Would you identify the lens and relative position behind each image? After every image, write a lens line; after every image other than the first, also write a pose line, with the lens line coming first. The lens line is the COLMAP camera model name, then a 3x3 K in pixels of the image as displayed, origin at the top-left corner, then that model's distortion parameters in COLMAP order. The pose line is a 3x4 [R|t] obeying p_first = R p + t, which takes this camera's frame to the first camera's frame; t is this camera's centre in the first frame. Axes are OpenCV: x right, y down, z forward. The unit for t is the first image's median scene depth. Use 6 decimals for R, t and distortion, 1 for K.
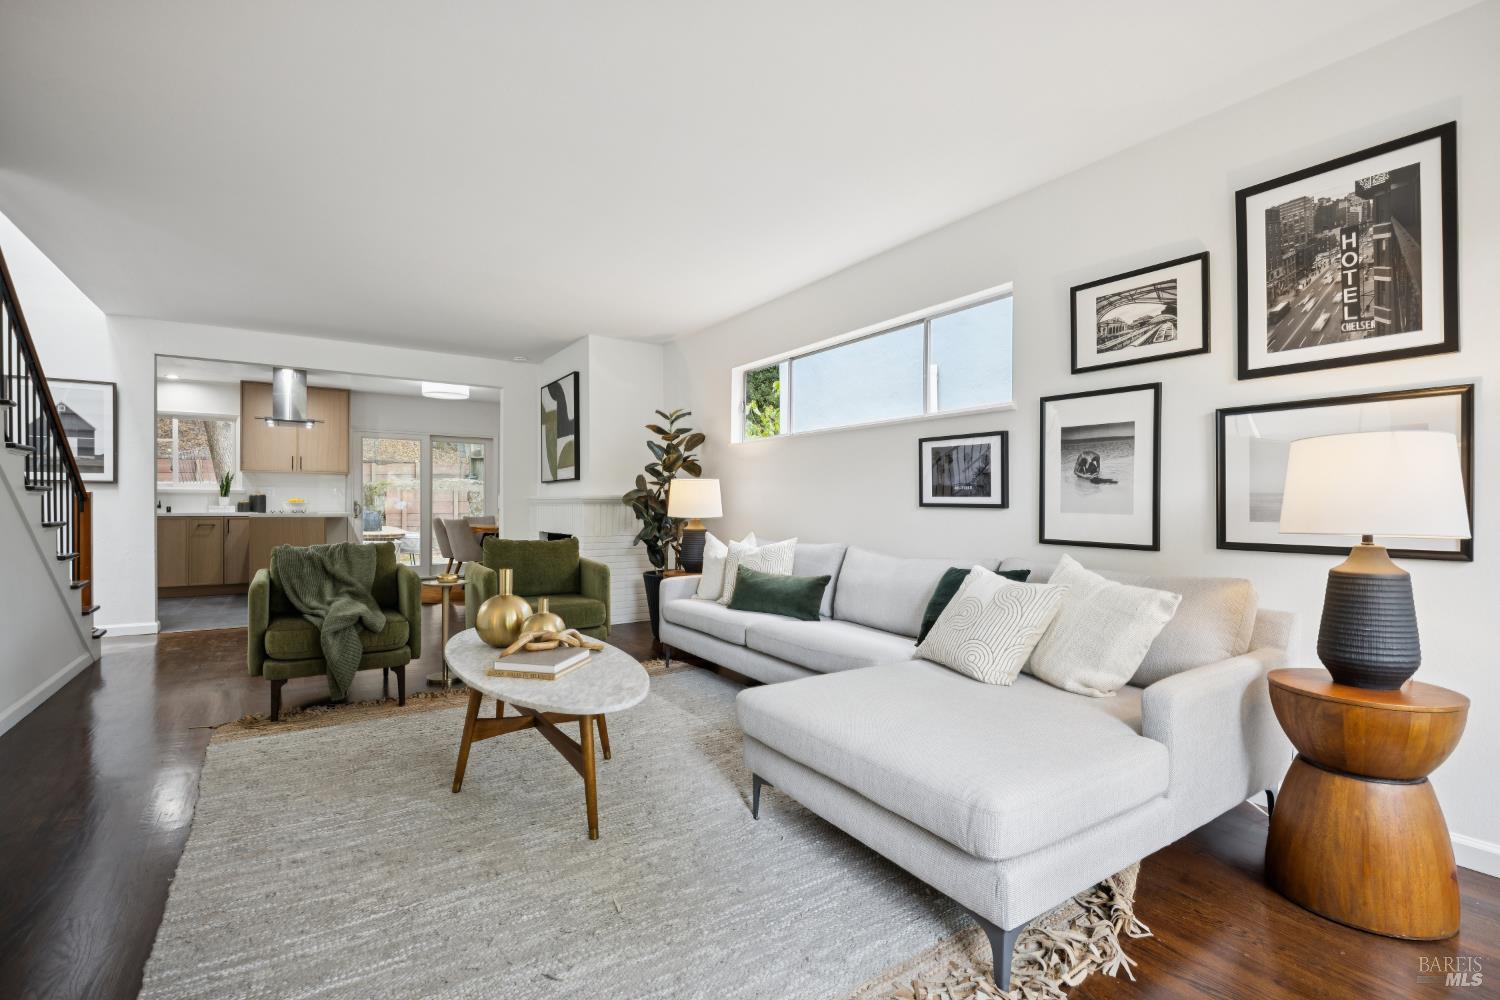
lens RADIAL K [[688.4, 0, 748.5], [0, 688.4, 504.8], [0, 0, 1]] dist [-0.001429, -0.000316]
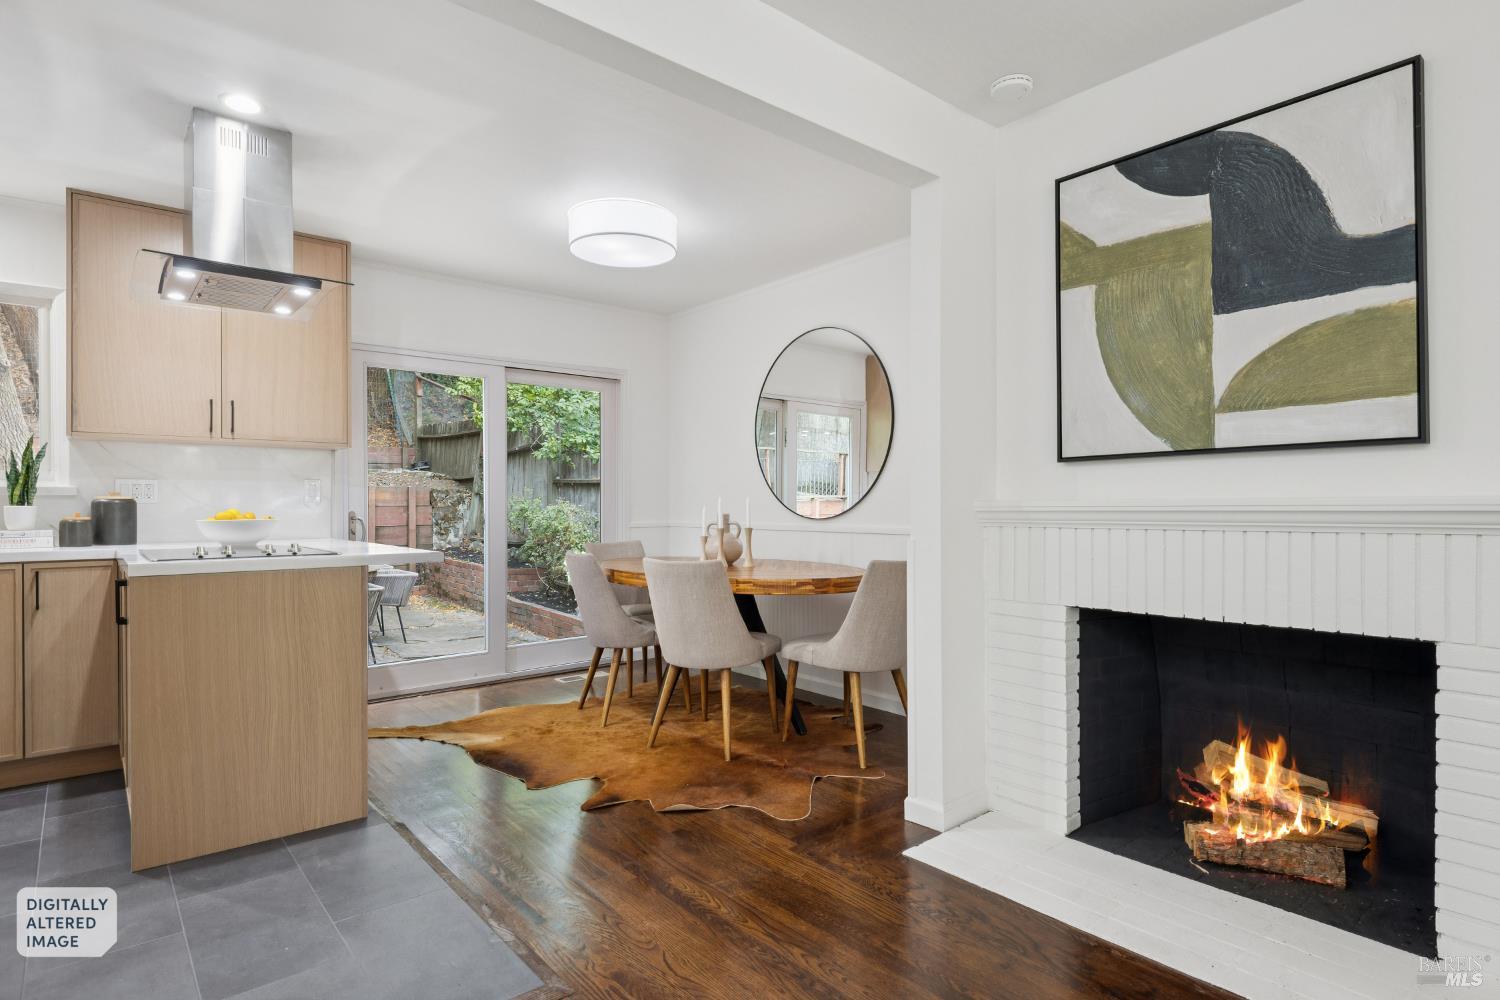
lens RADIAL K [[792.1, 0, 753.1], [0, 792.1, 505.2], [0, 0, 1]] dist [-0.003083, -0.001266]
pose [[0.993475, -0.007665, 0.113793, -0.424256], [0.007379, 0.999968, 0.002935, -0.010191], [-0.113812, -0.002076, 0.993500, 0.540938]]
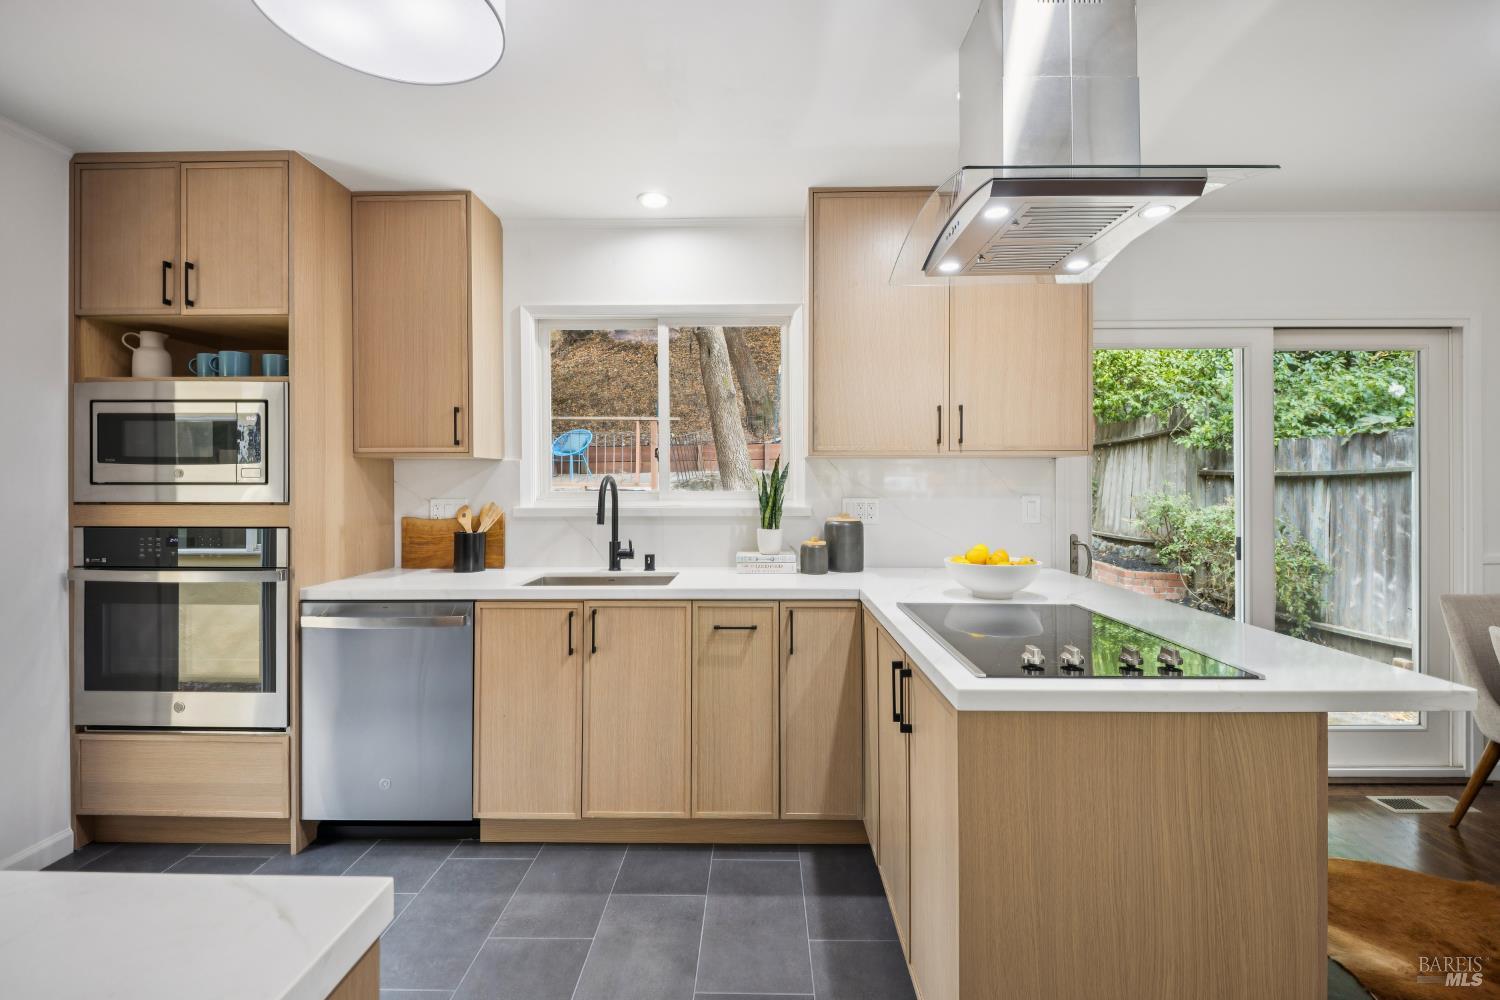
lens RADIAL K [[658.0, 0, 747.8], [0, 658.0, 479.8], [0, 0, 1]] dist [0.034887, -0.000032]
pose [[0.823689, -0.004896, -0.567020, -0.578870], [0.004407, 0.999988, -0.002234, -0.036161], [0.567024, -0.000659, 0.823701, 0.713998]]
